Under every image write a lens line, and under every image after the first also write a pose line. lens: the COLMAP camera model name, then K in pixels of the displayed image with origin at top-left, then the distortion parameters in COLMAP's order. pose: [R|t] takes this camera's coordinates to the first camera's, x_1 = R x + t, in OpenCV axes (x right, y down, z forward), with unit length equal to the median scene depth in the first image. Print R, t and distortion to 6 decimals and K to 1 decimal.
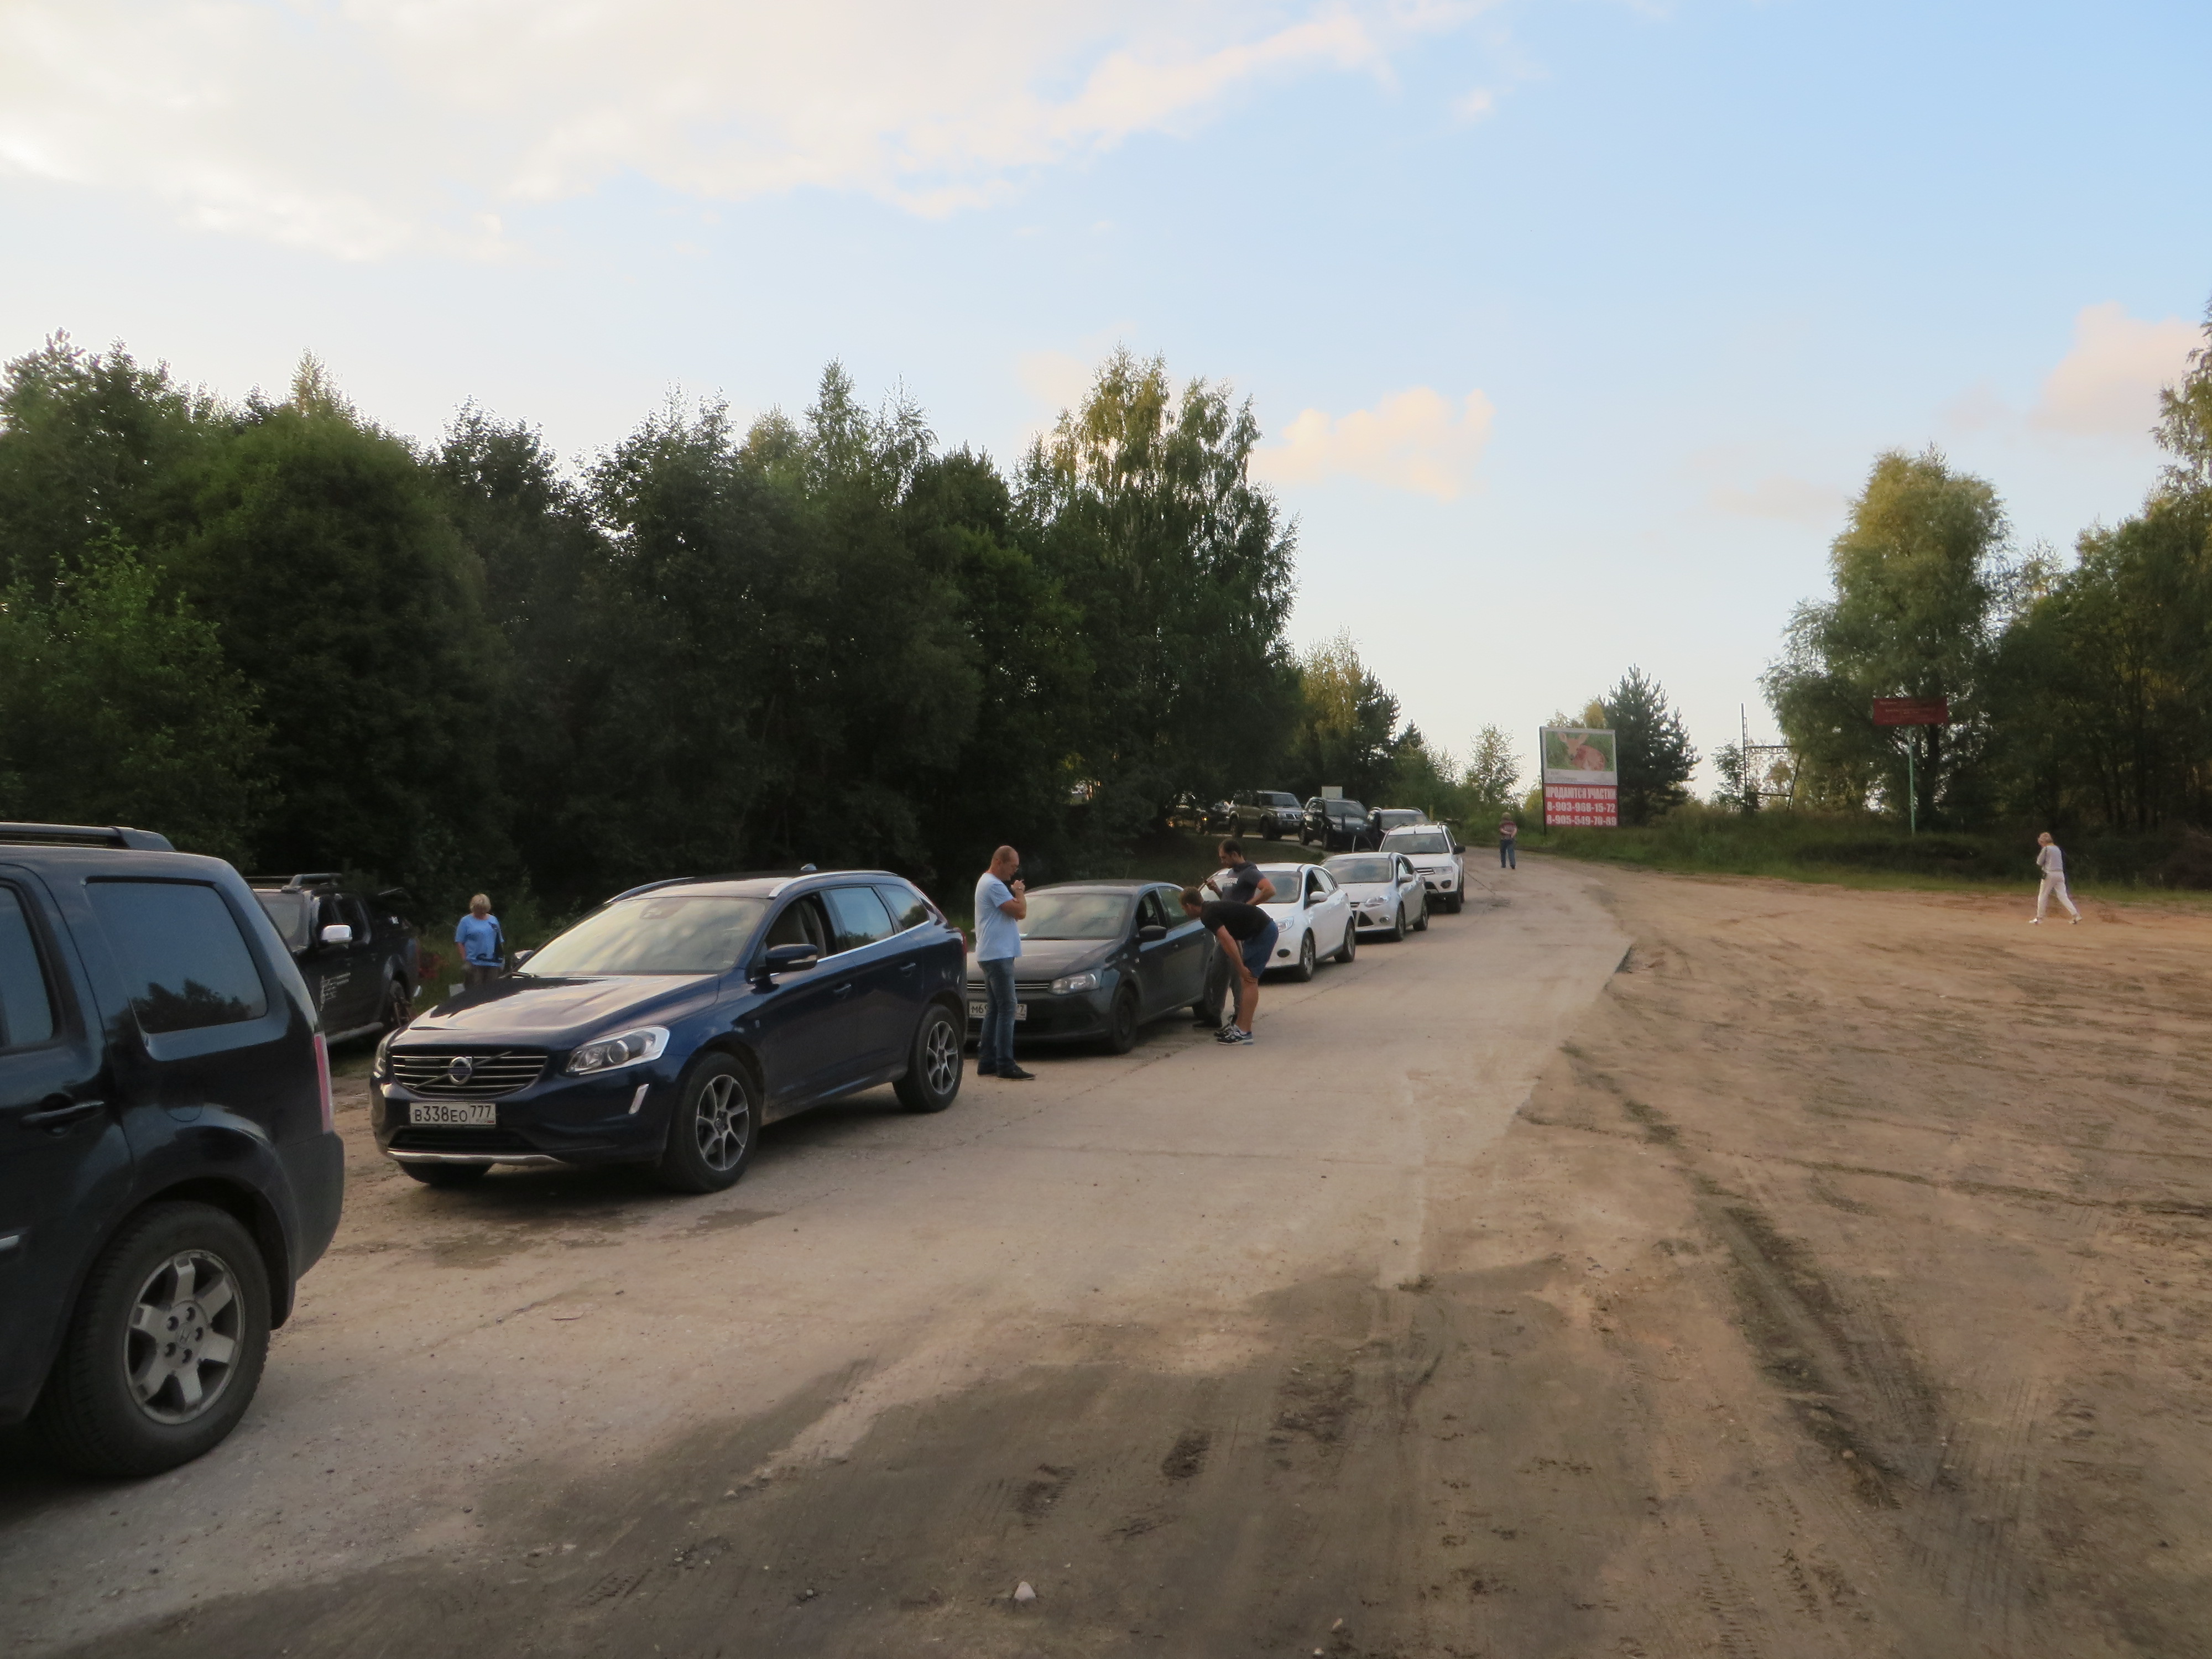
lens RADIAL K [[1706.1, 0, 1099.9], [0, 1706.1, 800.4], [0, 0, 1]] dist [0.003611, -0.004277]
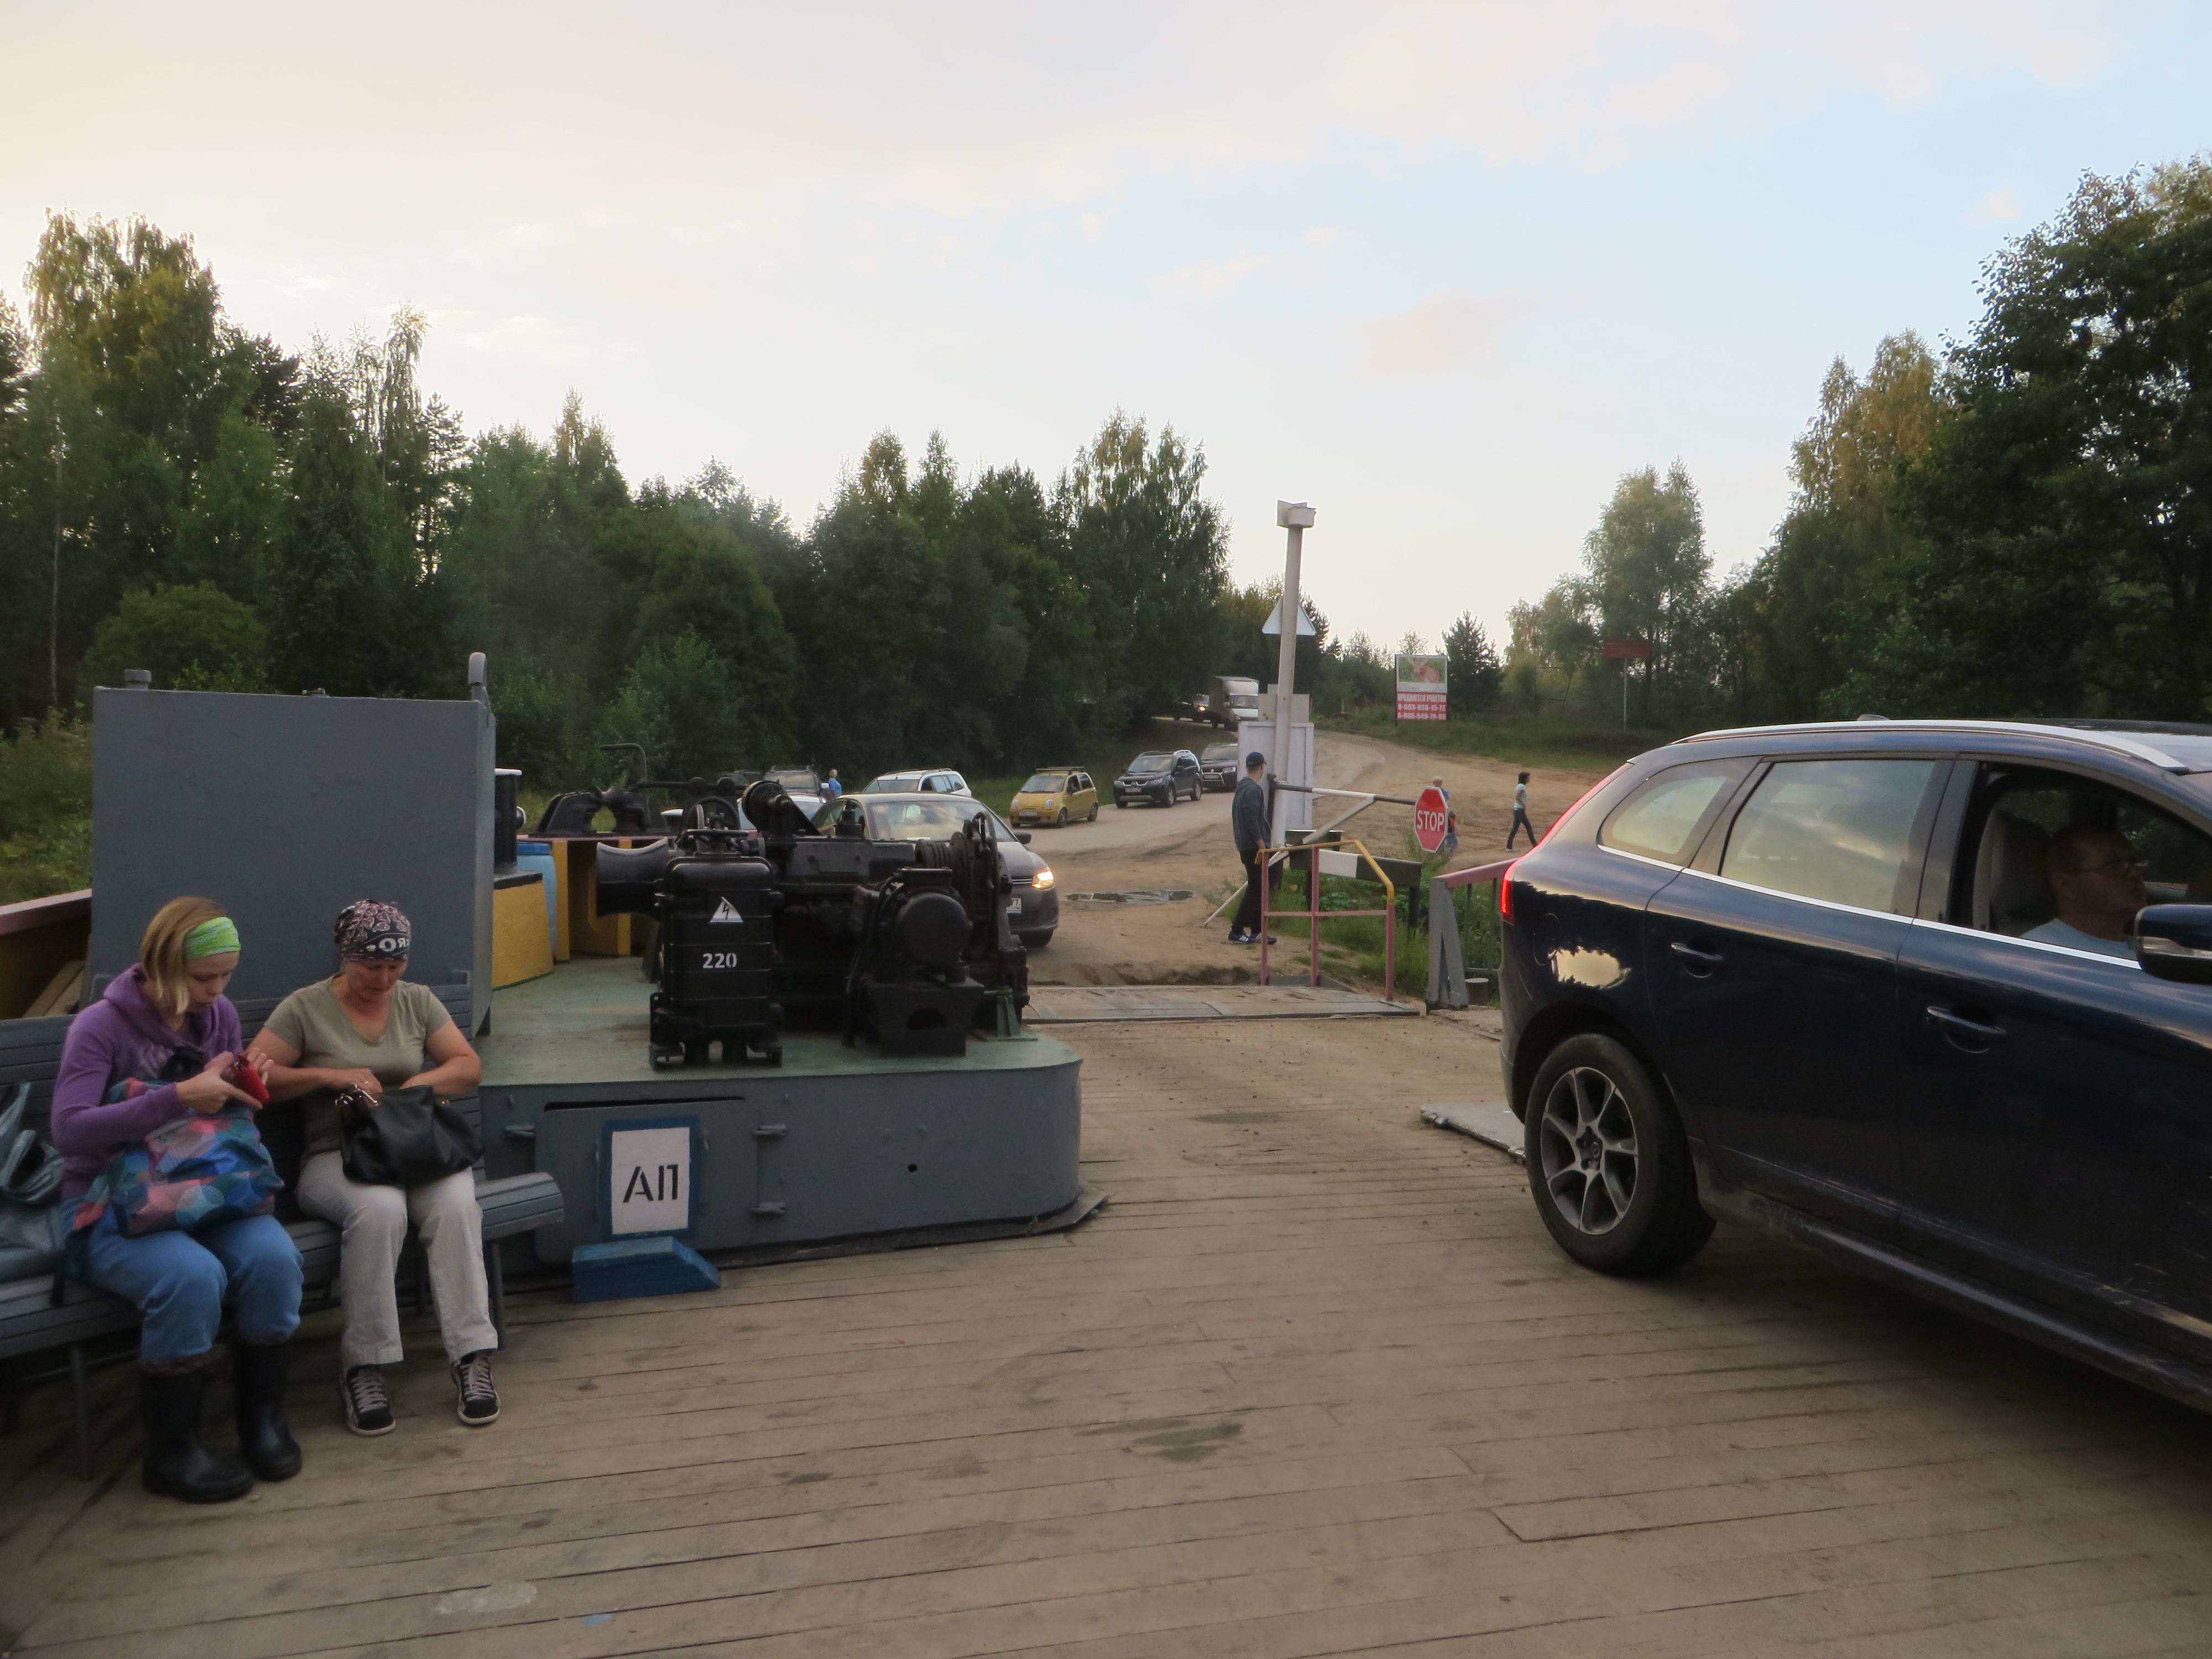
lens RADIAL K [[1706.1, 0, 1099.9], [0, 1706.1, 800.4], [0, 0, 1]] dist [0.003611, -0.004277]
pose [[0.999733, 0.009260, -0.021190, 0.032073], [-0.007415, 0.996307, 0.085546, -0.044936], [0.021904, -0.085366, 0.996109, -0.568645]]
